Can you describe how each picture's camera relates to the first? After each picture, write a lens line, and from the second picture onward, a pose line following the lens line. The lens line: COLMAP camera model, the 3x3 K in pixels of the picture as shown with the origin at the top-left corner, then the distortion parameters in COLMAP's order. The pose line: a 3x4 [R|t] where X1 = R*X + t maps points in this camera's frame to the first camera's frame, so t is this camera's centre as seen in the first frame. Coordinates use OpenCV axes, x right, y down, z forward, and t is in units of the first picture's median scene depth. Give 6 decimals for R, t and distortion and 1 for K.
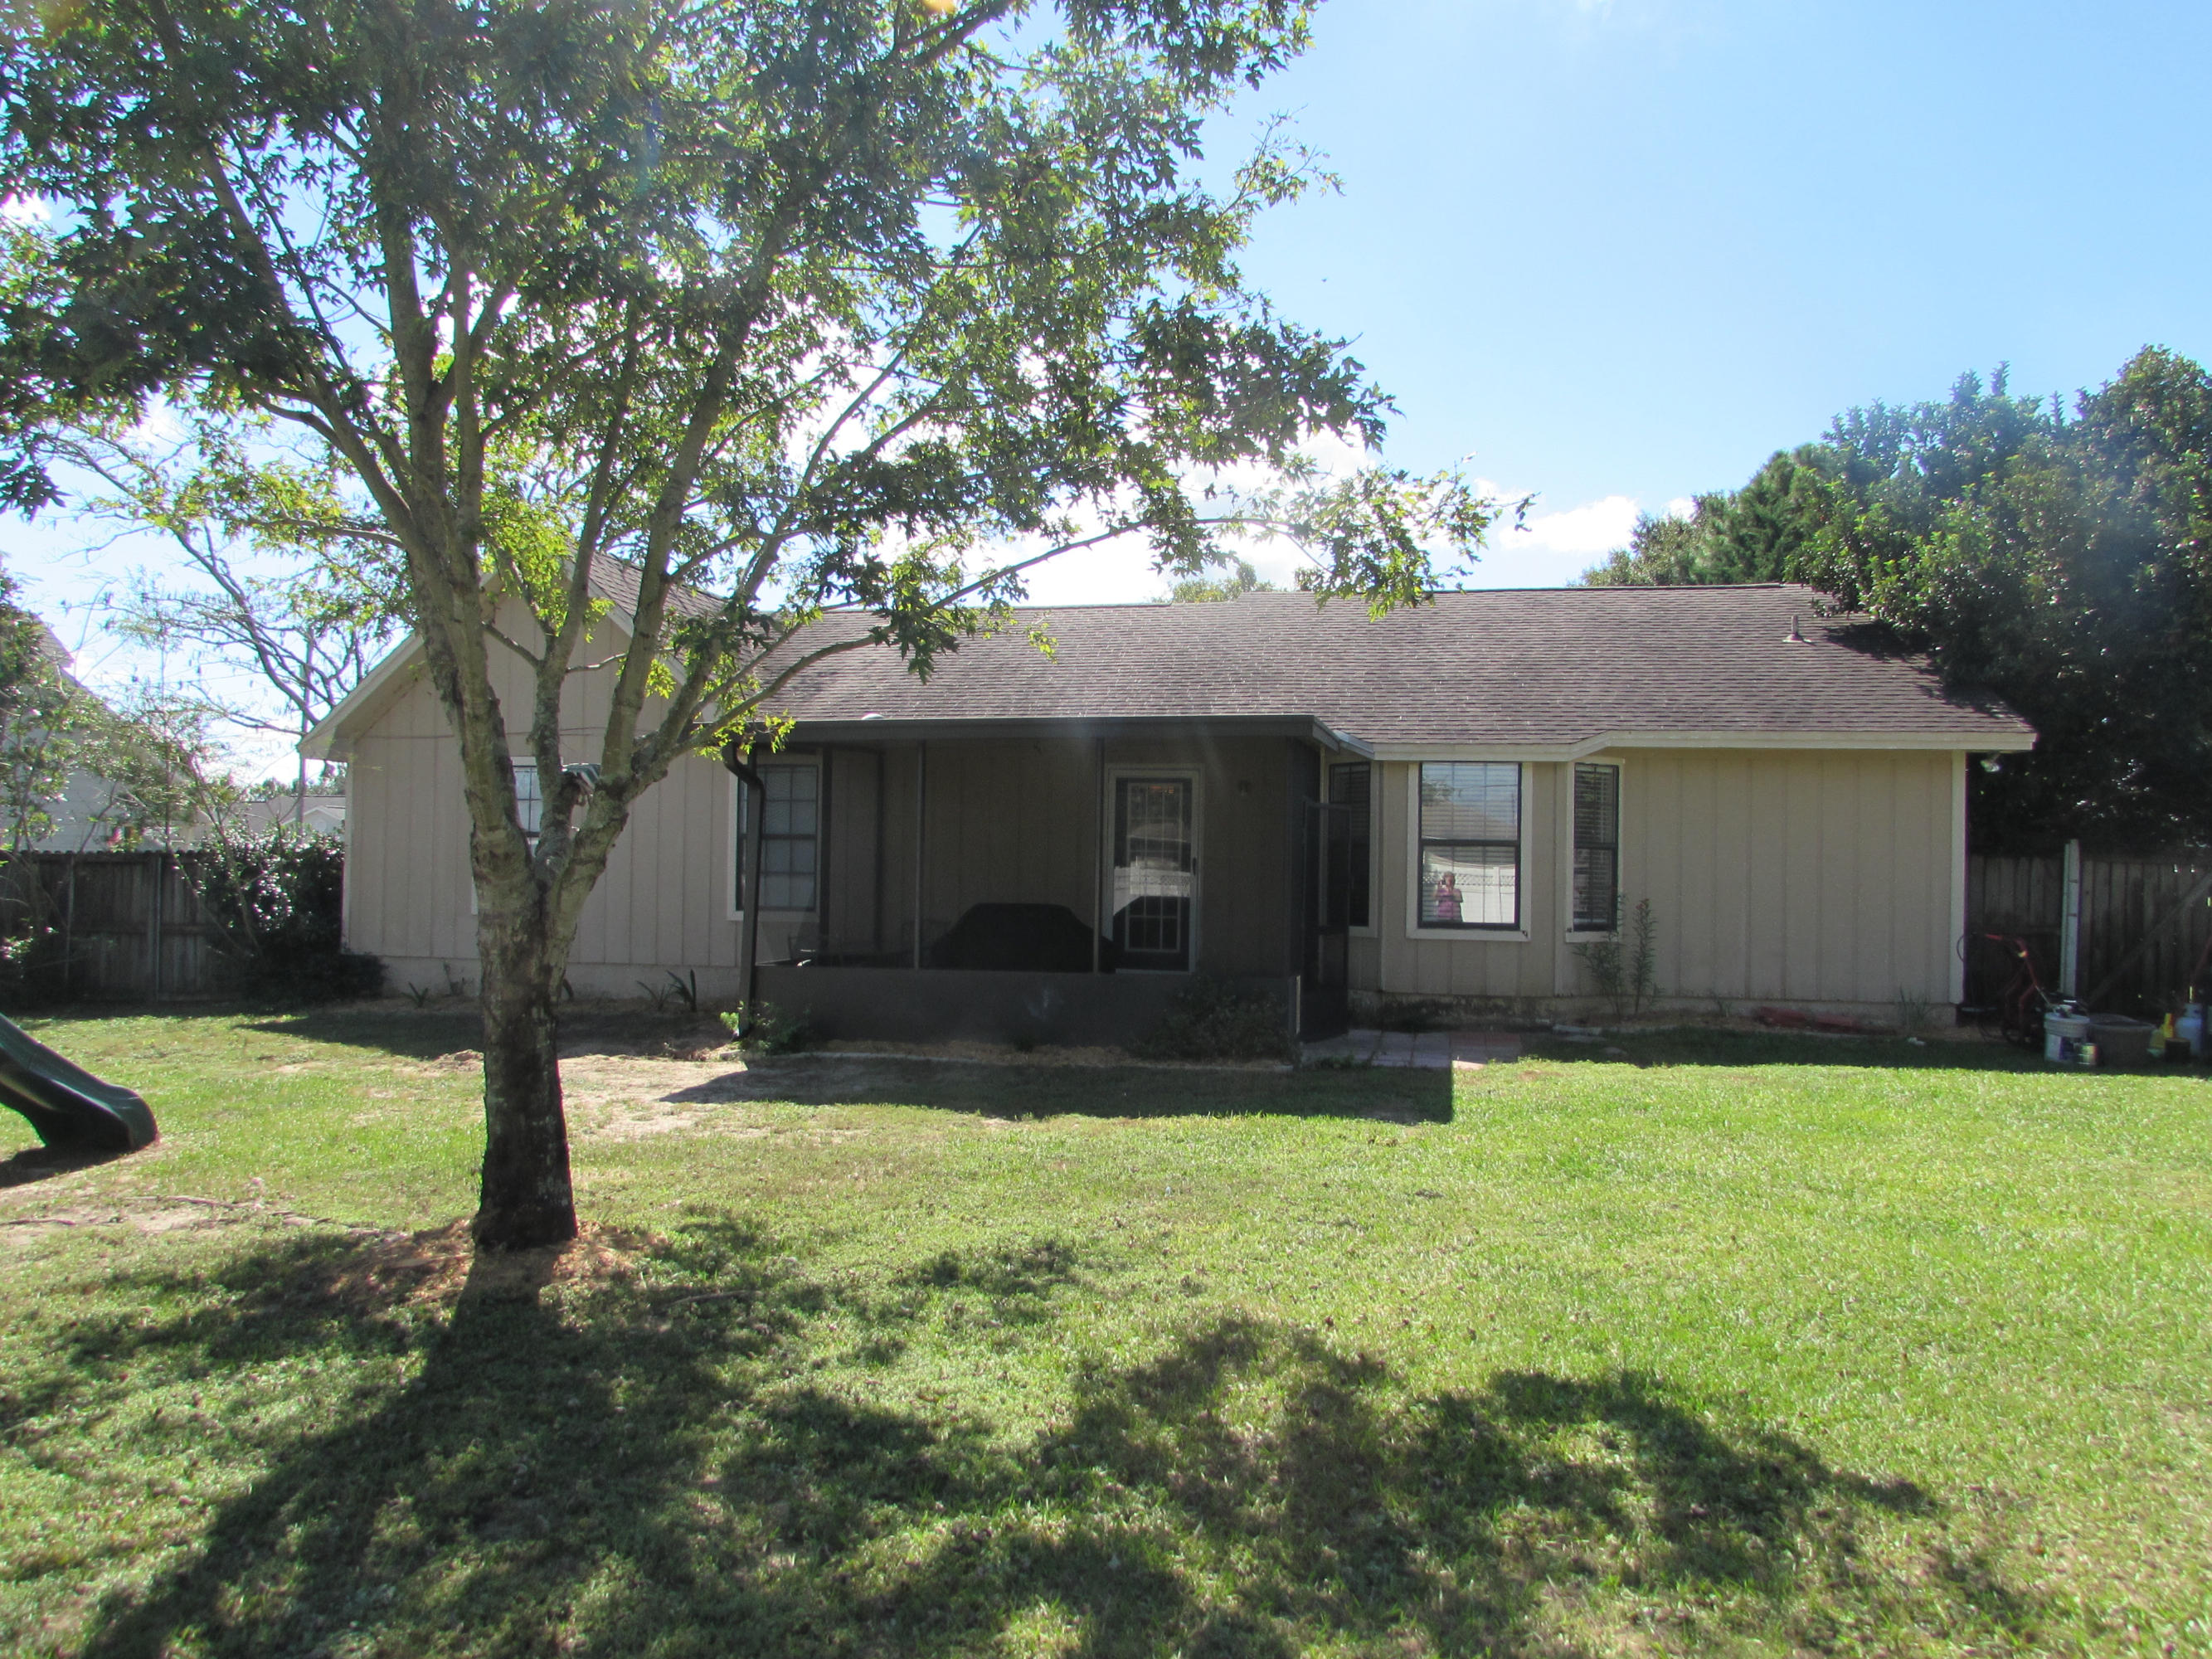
lens RADIAL K [[1573.4, 0, 1105.3], [0, 1573.4, 822.7], [0, 0, 1]] dist [-0.024531, 0.004733]
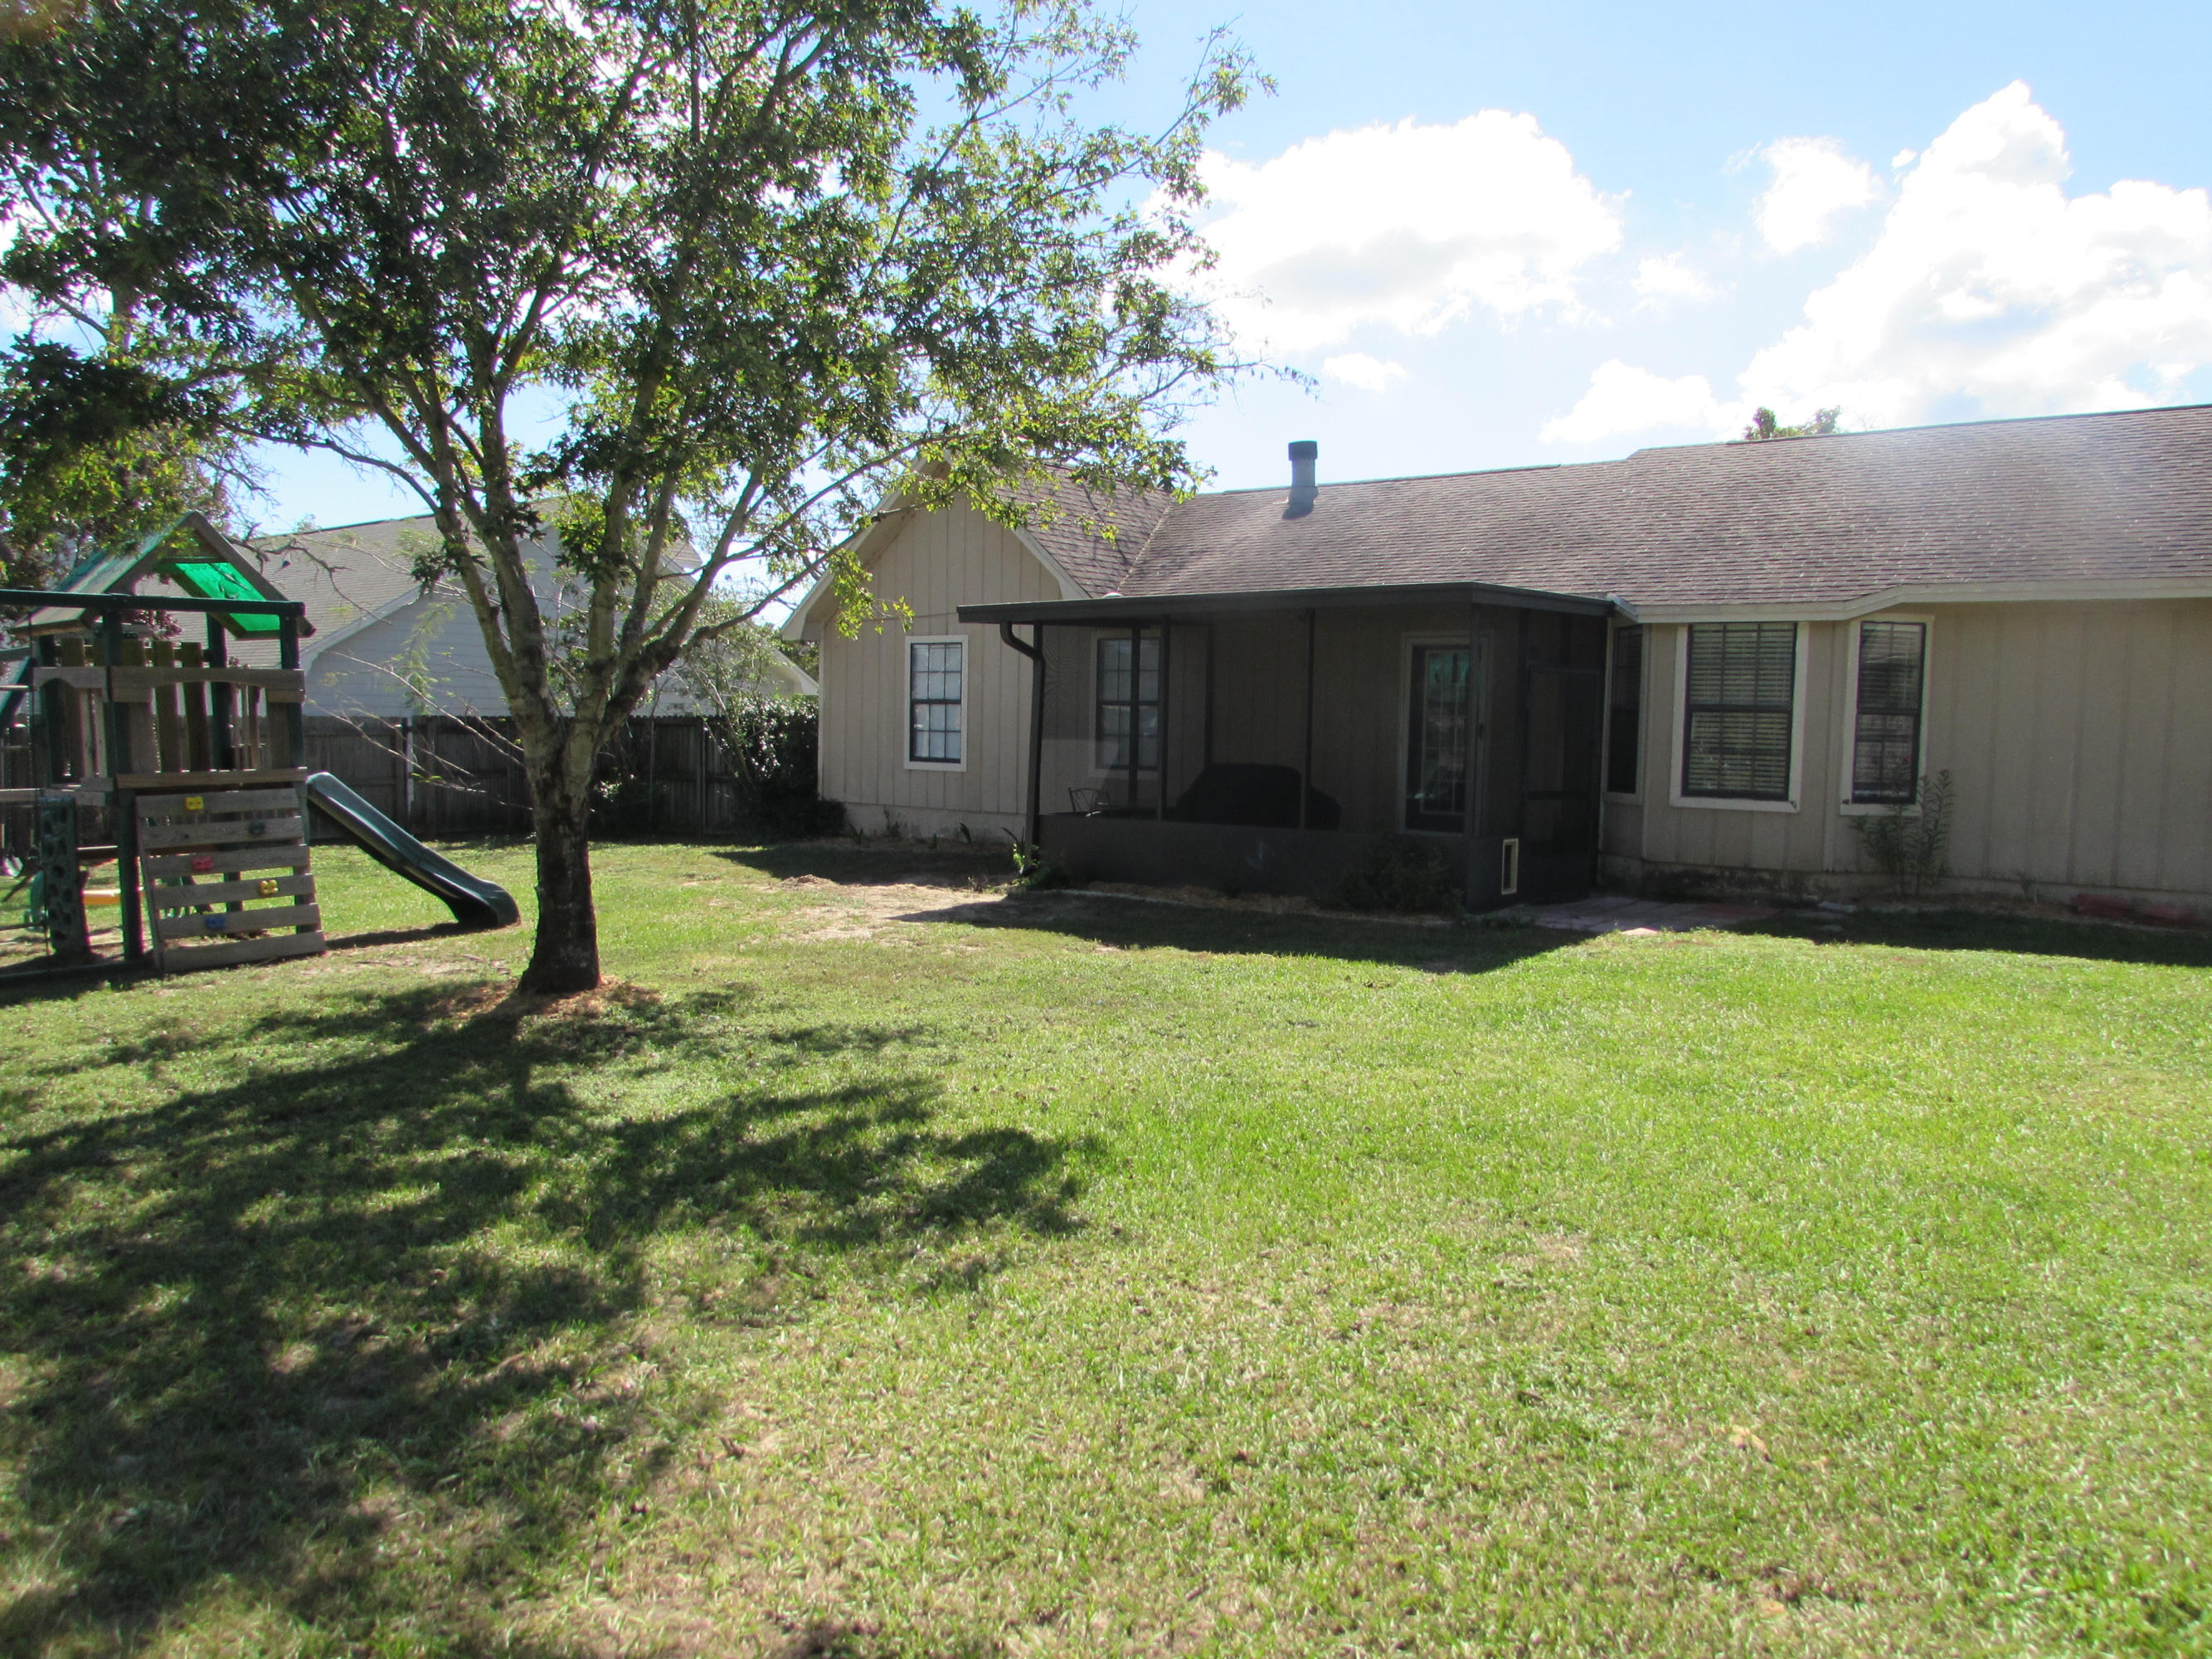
lens RADIAL K [[1573.4, 0, 1110.0], [0, 1573.4, 833.9], [0, 0, 1]] dist [-0.024531, 0.004733]
pose [[0.908640, 0.032642, -0.416303, 0.651109], [0.005288, 0.995961, 0.089634, 0.003297], [0.417547, -0.083647, 0.904797, -0.062006]]
